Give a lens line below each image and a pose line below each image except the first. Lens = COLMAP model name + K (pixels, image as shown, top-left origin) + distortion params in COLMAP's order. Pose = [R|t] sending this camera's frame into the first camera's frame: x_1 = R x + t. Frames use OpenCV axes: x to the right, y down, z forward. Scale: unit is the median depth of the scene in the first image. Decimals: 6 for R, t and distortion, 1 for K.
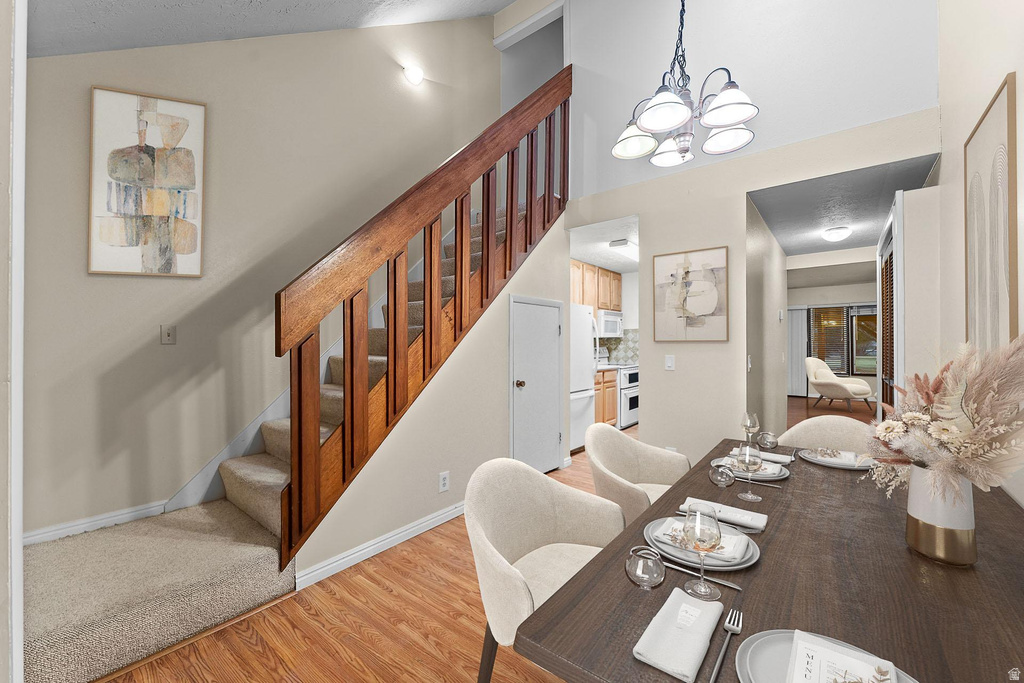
lens RADIAL K [[408.8, 0, 508.9], [0, 408.8, 341.6], [0, 0, 1]] dist [-0.003483, 0.000093]
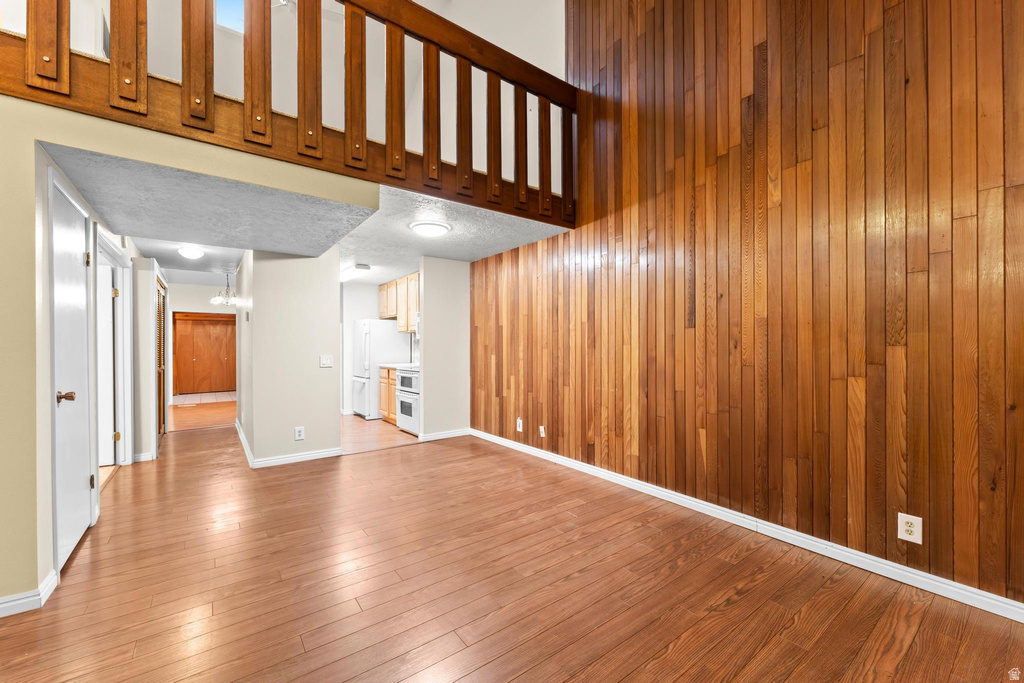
lens RADIAL K [[408.8, 0, 511.8], [0, 408.8, 345.6], [0, 0, 1]] dist [-0.003483, 0.000093]
pose [[-0.244238, -0.002807, -0.969711, 1.051260], [0.008450, 0.999952, -0.005022, 0.010904], [0.969679, -0.009421, -0.244202, 1.334187]]
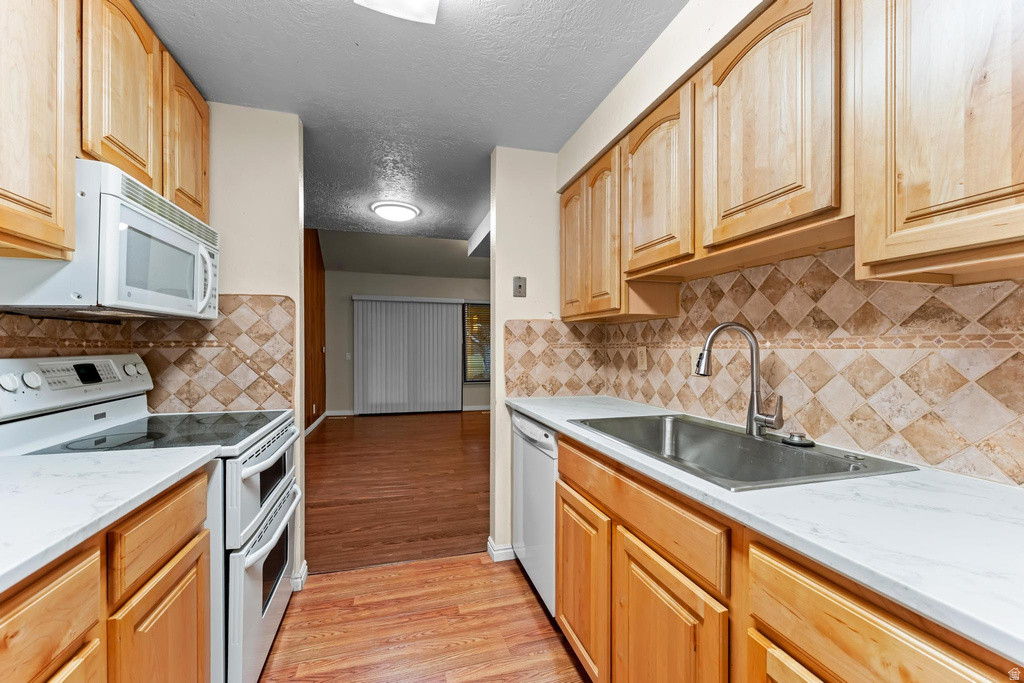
lens RADIAL K [[408.8, 0, 502.5], [0, 408.8, 348.9], [0, 0, 1]] dist [-0.003483, 0.000093]
pose [[0.581475, -0.002322, 0.813561, 0.161957], [-0.006815, 0.999947, 0.007725, 0.005853], [-0.813536, -0.010036, 0.581428, 0.664494]]
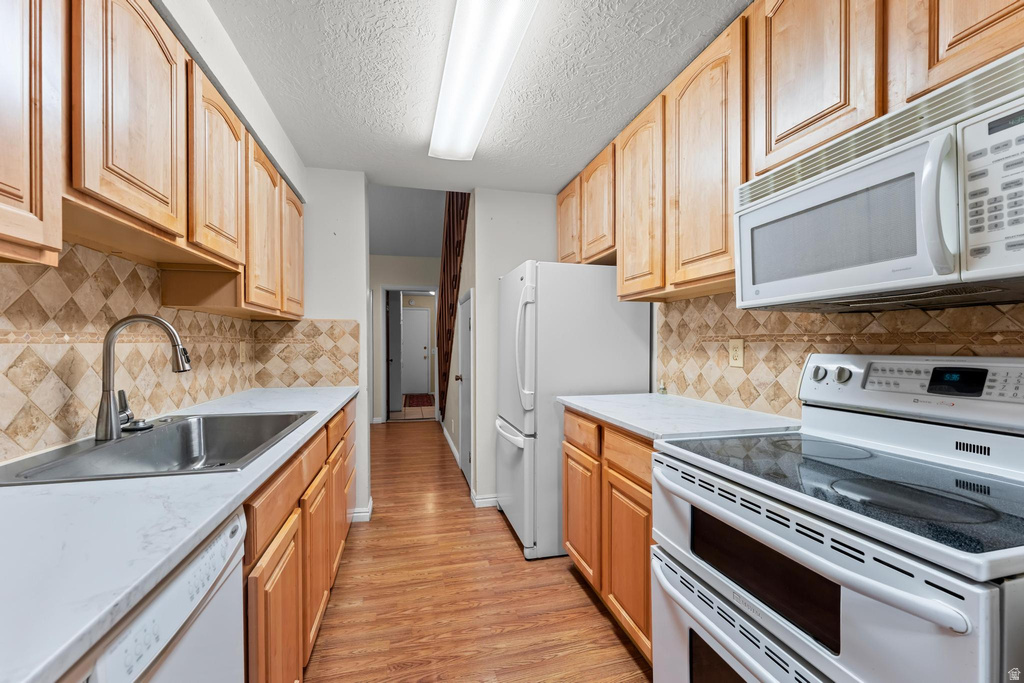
lens RADIAL K [[408.8, 0, 510.4], [0, 408.8, 344.4], [0, 0, 1]] dist [-0.003483, 0.000093]
pose [[-0.602410, 0.000814, -0.798187, 0.436637], [0.003842, 0.999991, -0.001880, 0.008037], [0.798178, -0.004199, -0.602407, 0.931921]]
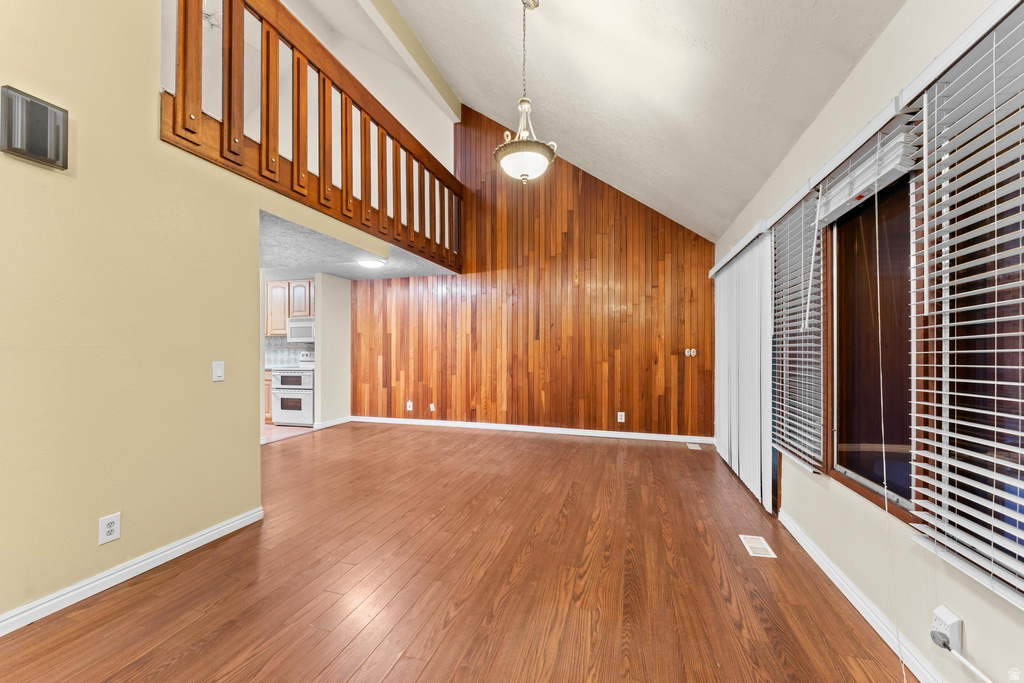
lens RADIAL K [[408.8, 0, 516.2], [0, 408.8, 350.6], [0, 0, 1]] dist [-0.003483, 0.000093]
pose [[0.397684, -0.001000, -0.917522, 1.362271], [0.004965, 0.999987, 0.001063, 0.012844], [0.917509, -0.004979, 0.397684, 1.017232]]
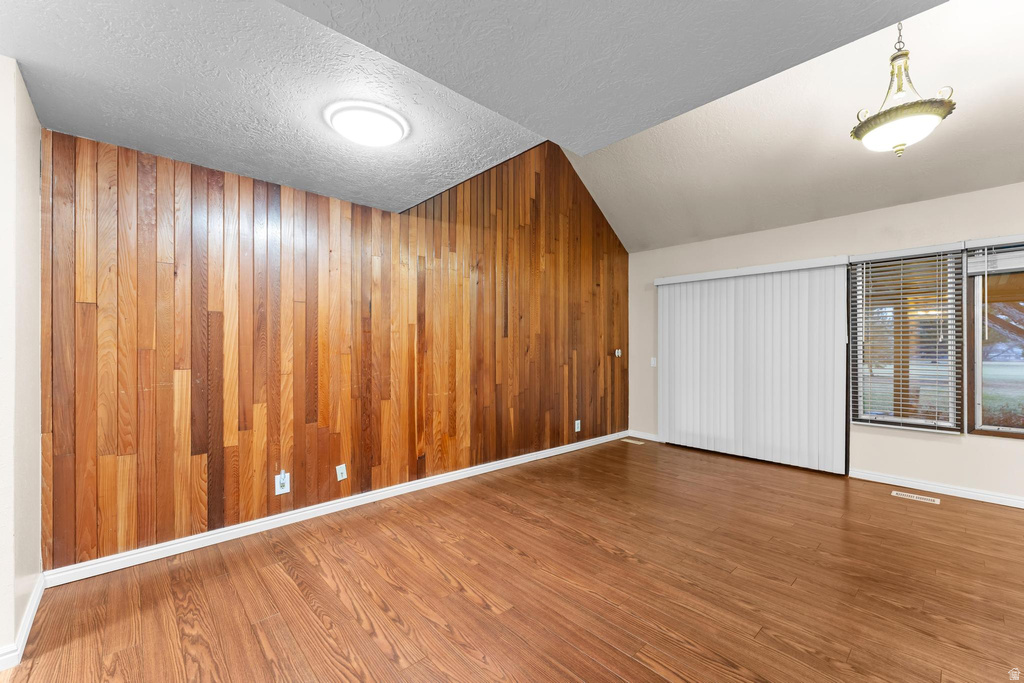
lens RADIAL K [[408.8, 0, 514.9], [0, 408.8, 348.3], [0, 0, 1]] dist [-0.003483, 0.000093]
pose [[0.990224, 0.001294, -0.139482, 0.657867], [0.000153, 0.999946, 0.010361, 0.000734], [0.139488, -0.010281, 0.990170, 0.785343]]
